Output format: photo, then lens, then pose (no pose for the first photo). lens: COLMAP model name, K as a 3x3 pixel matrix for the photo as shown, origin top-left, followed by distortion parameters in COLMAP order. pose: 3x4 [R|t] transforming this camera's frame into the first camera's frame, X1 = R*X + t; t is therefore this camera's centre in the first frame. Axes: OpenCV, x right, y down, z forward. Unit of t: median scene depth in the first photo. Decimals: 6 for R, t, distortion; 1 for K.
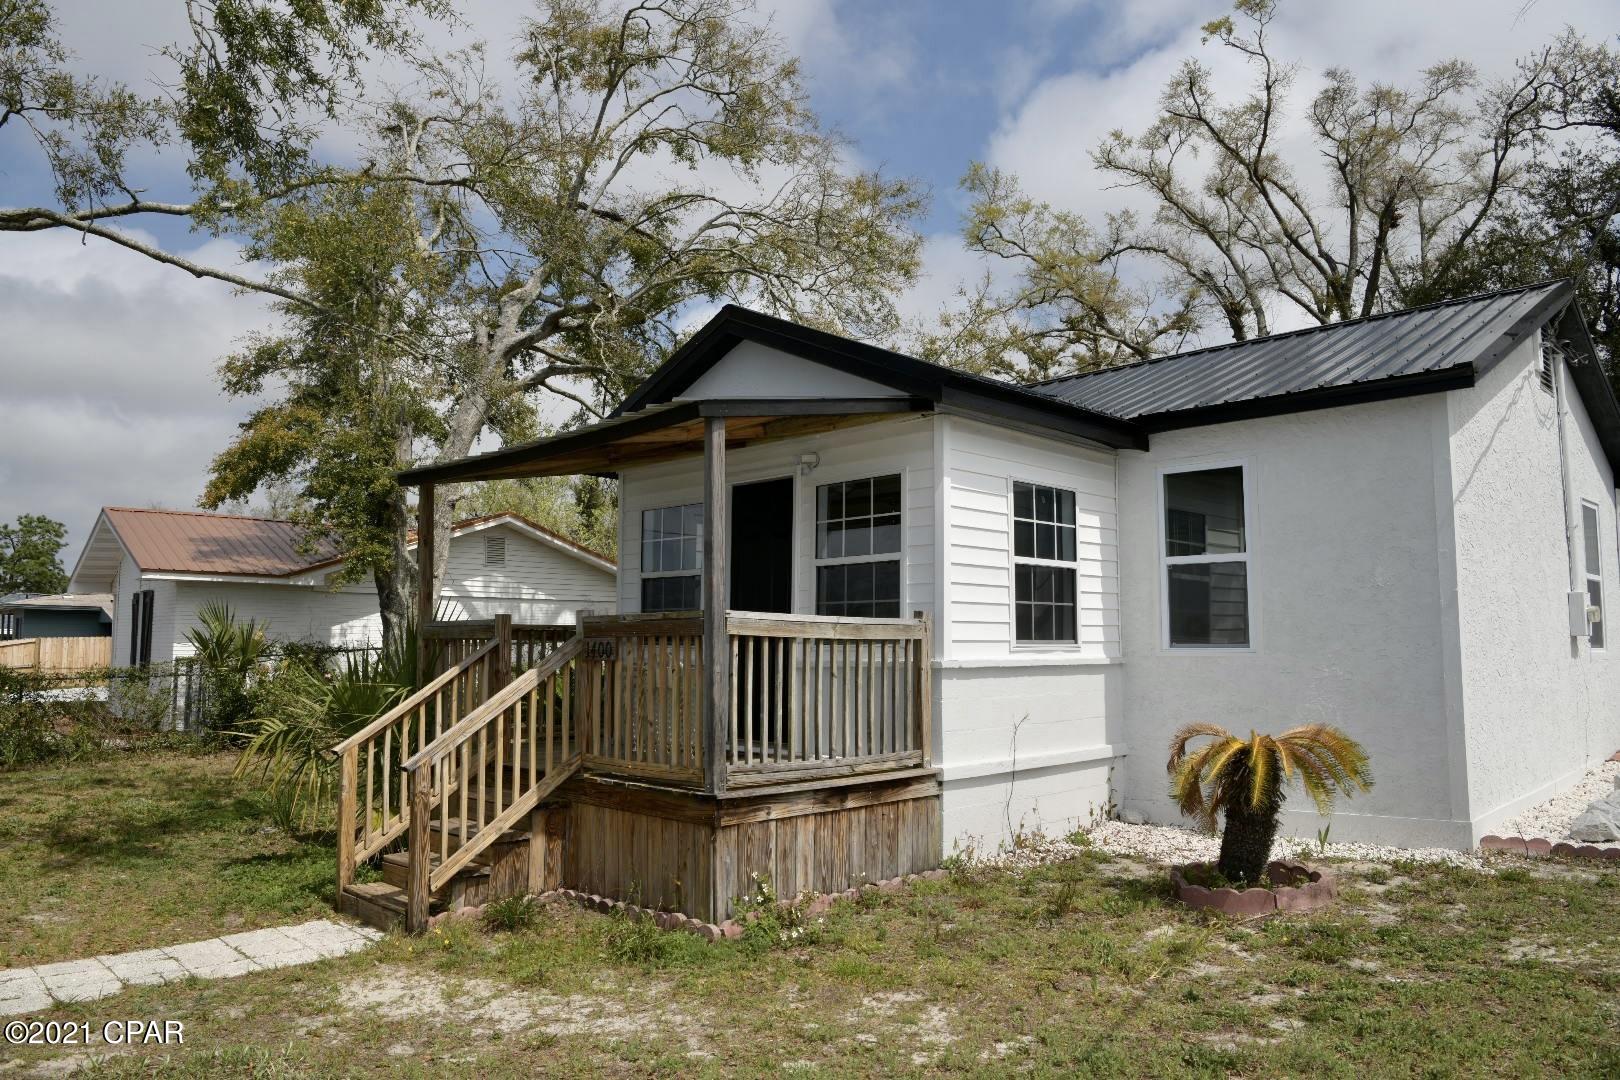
lens RADIAL K [[1108.4, 0, 810.0], [0, 1108.4, 540.0], [0, 0, 1]] dist [-0.064440, 0.008995]
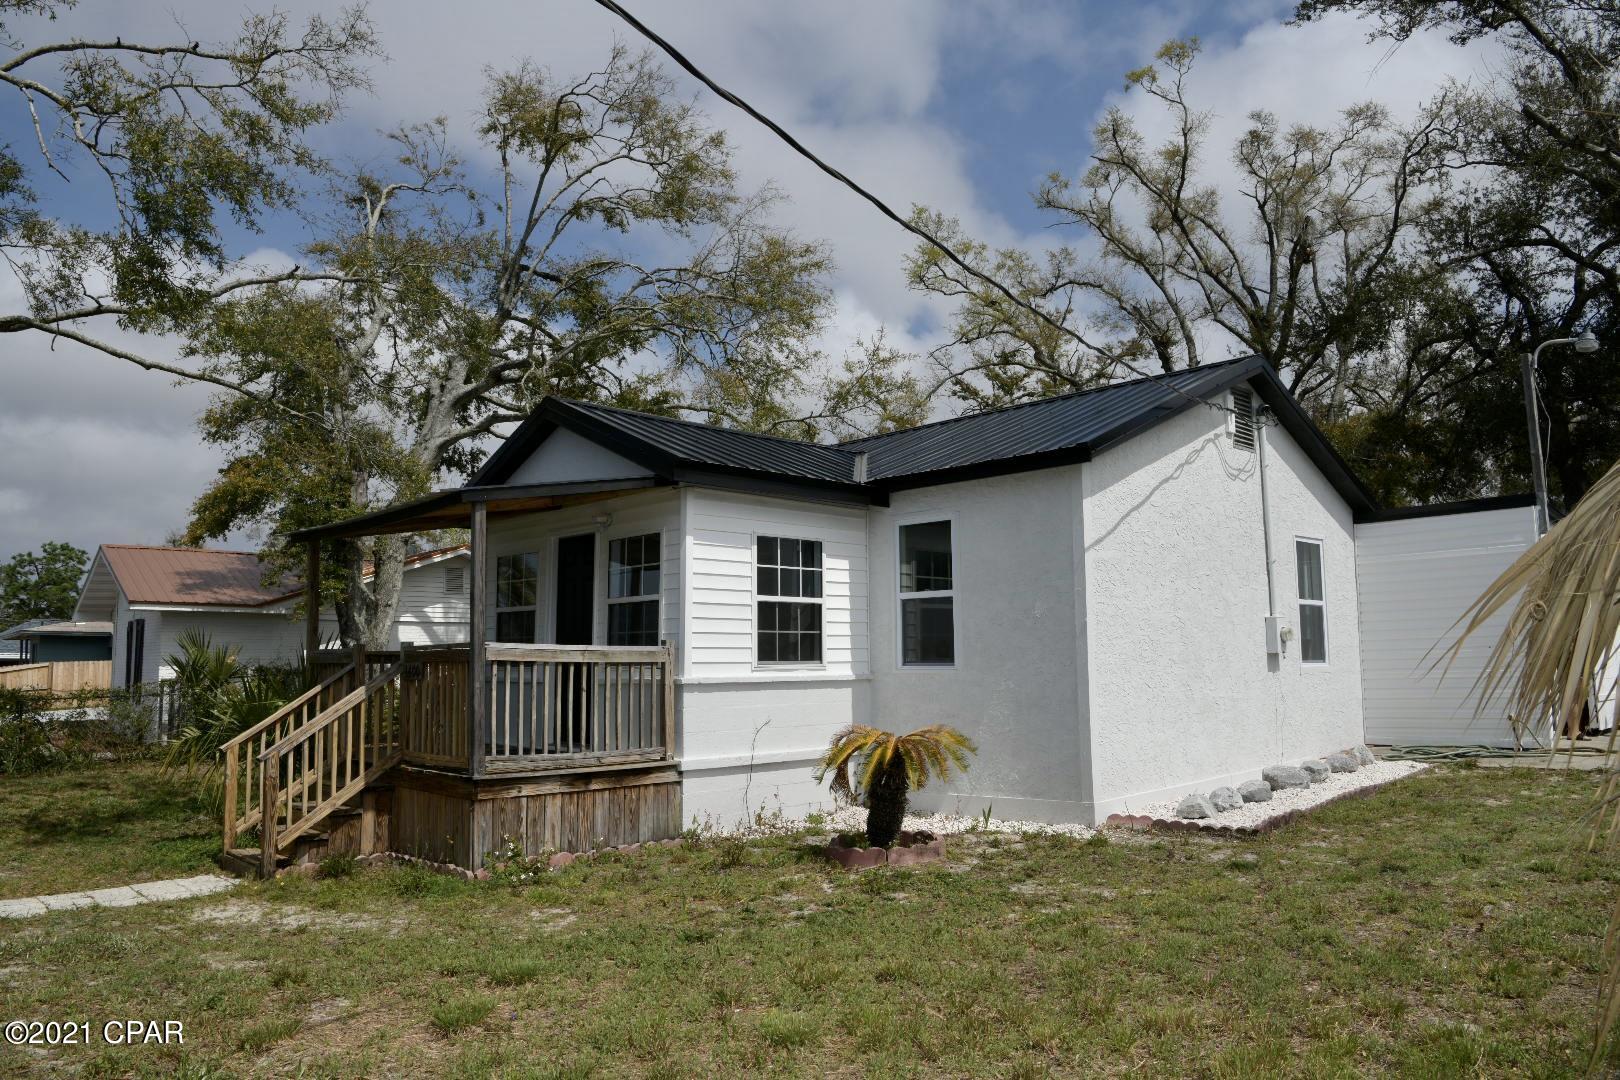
lens RADIAL K [[1108.4, 0, 810.0], [0, 1108.4, 540.0], [0, 0, 1]] dist [-0.064440, 0.008995]
pose [[0.999744, -0.011548, -0.019447, 0.196865], [0.011268, 0.999832, -0.014436, -0.021666], [0.019610, 0.014214, 0.999707, -0.197735]]
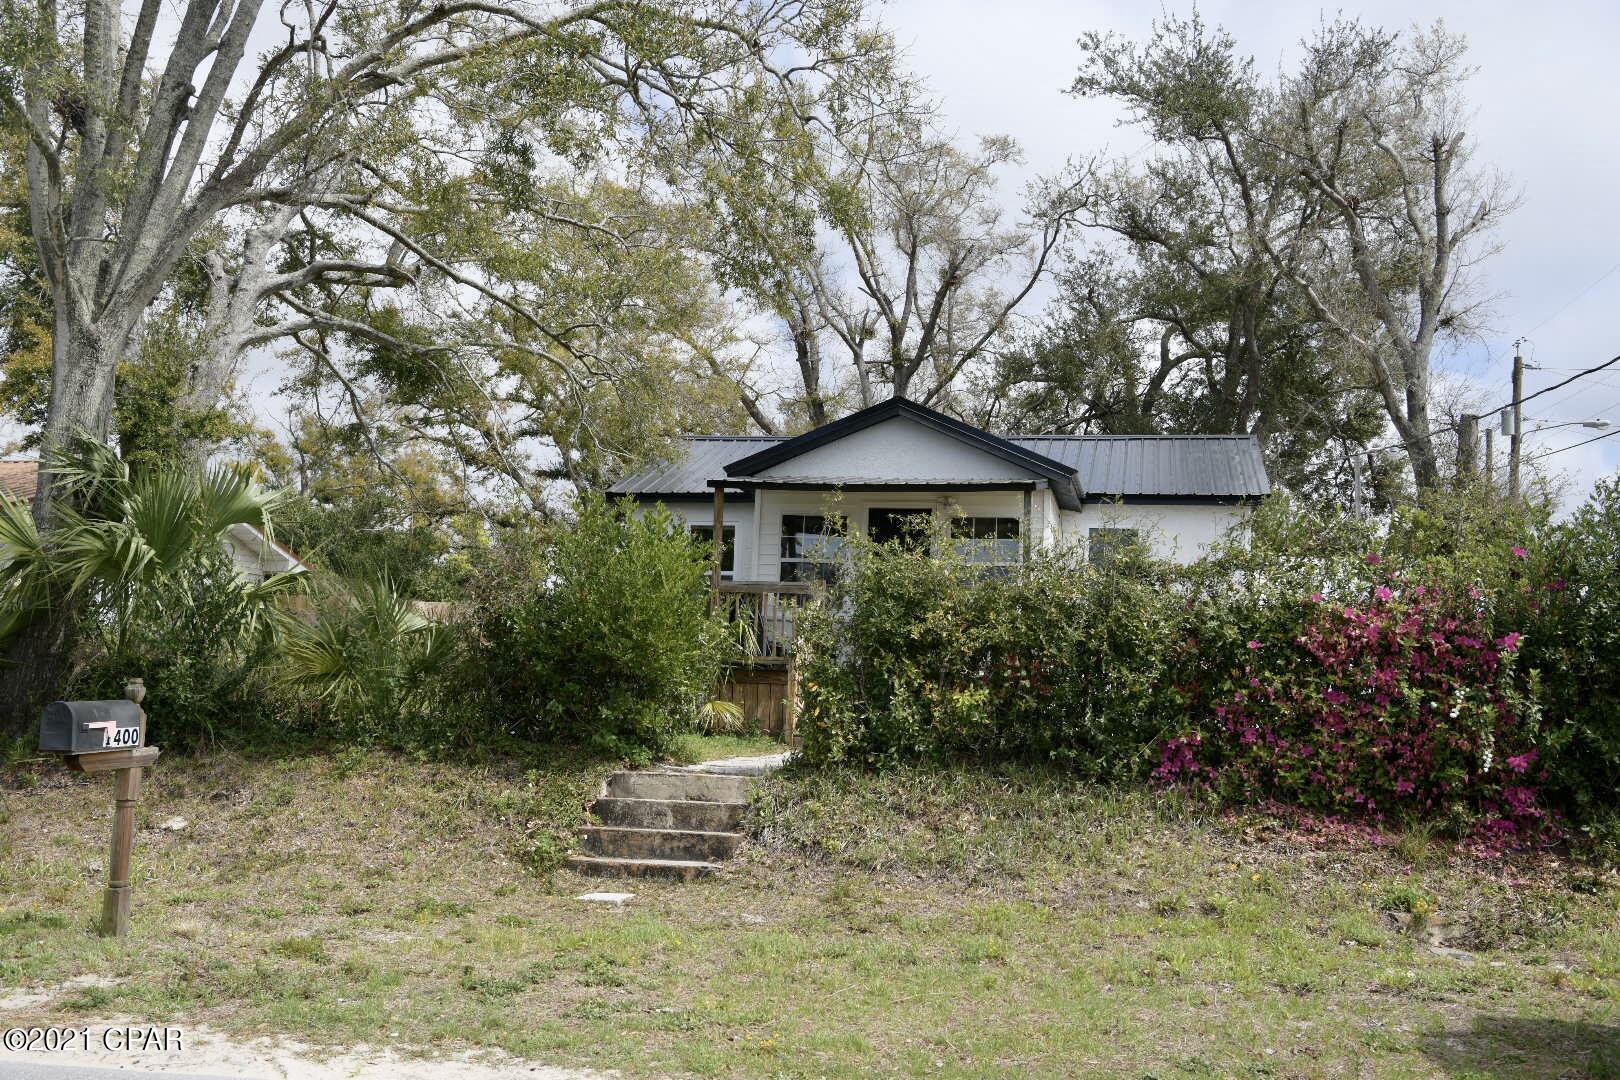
lens RADIAL K [[1551.7, 0, 810.0], [0, 1551.7, 540.0], [0, 0, 1]] dist [0.014353, 0.009339]
pose [[0.837496, 0.088785, 0.539182, -1.084531], [-0.088332, 0.995732, -0.026759, 0.053634], [-0.539256, -0.025216, 0.841764, -0.653138]]
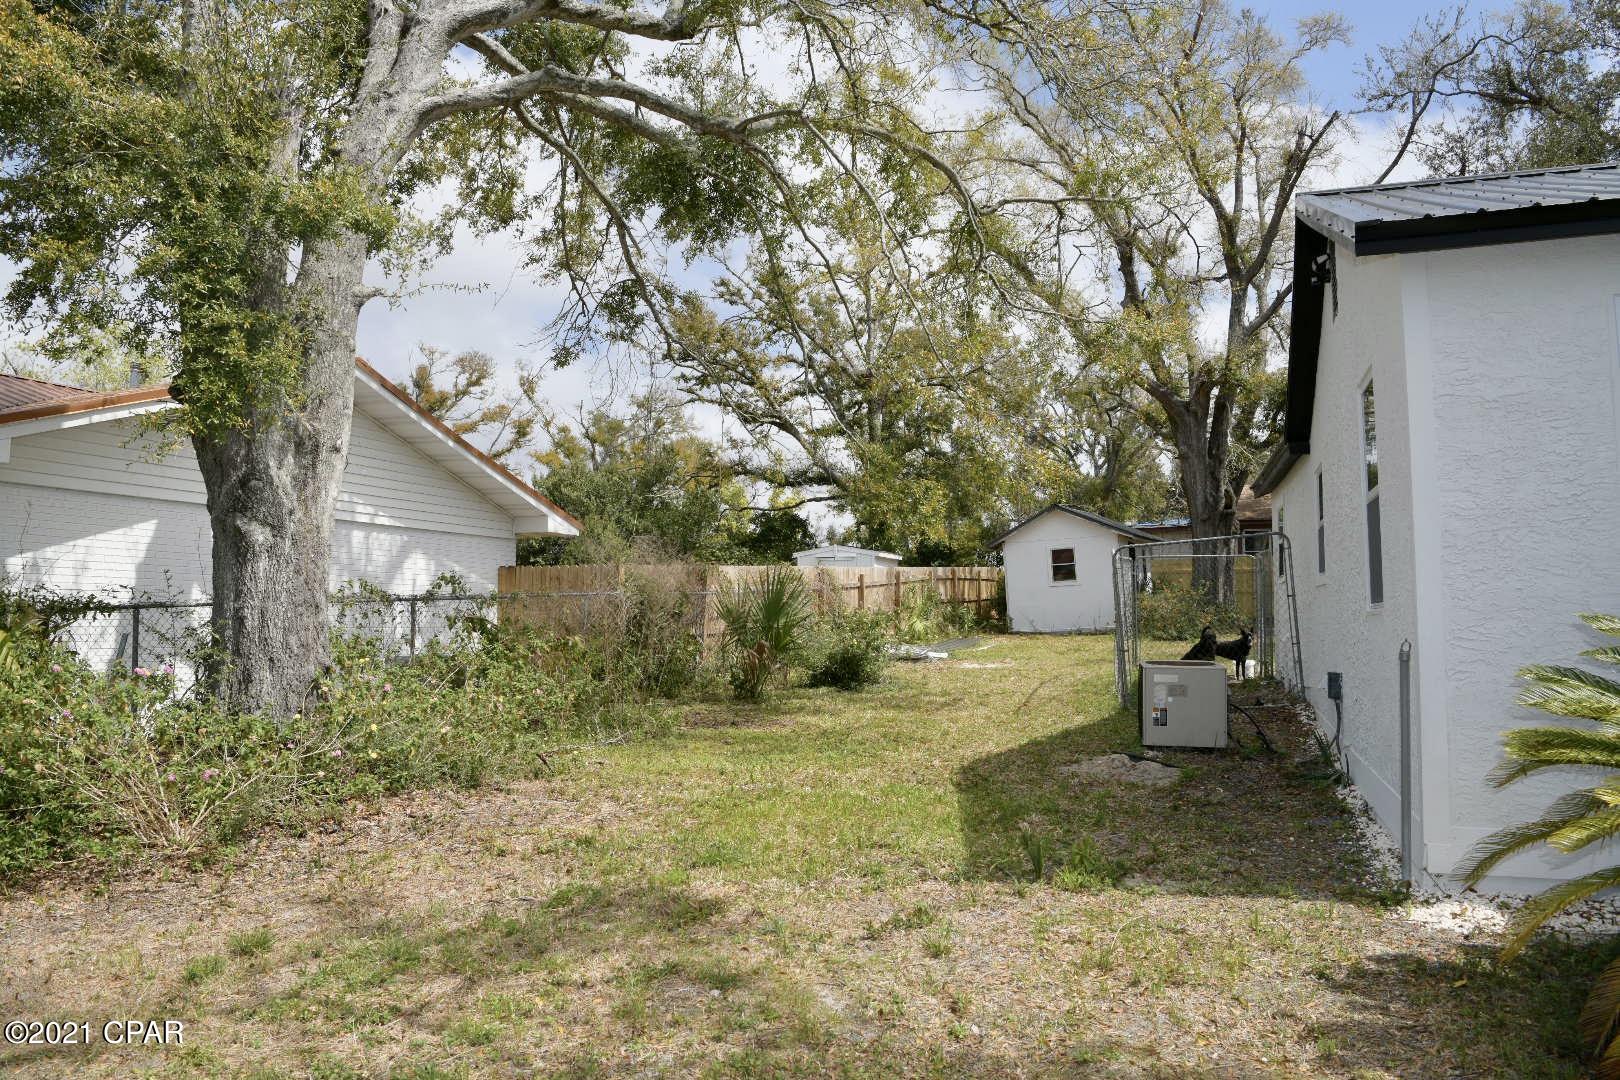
lens RADIAL K [[1108.4, 0, 810.0], [0, 1108.4, 540.0], [0, 0, 1]] dist [-0.064440, 0.008995]
pose [[0.904685, 0.032574, 0.424835, -0.628060], [-0.040197, 0.999151, 0.008989, 0.104953], [-0.424182, -0.025209, 0.905226, 0.882328]]
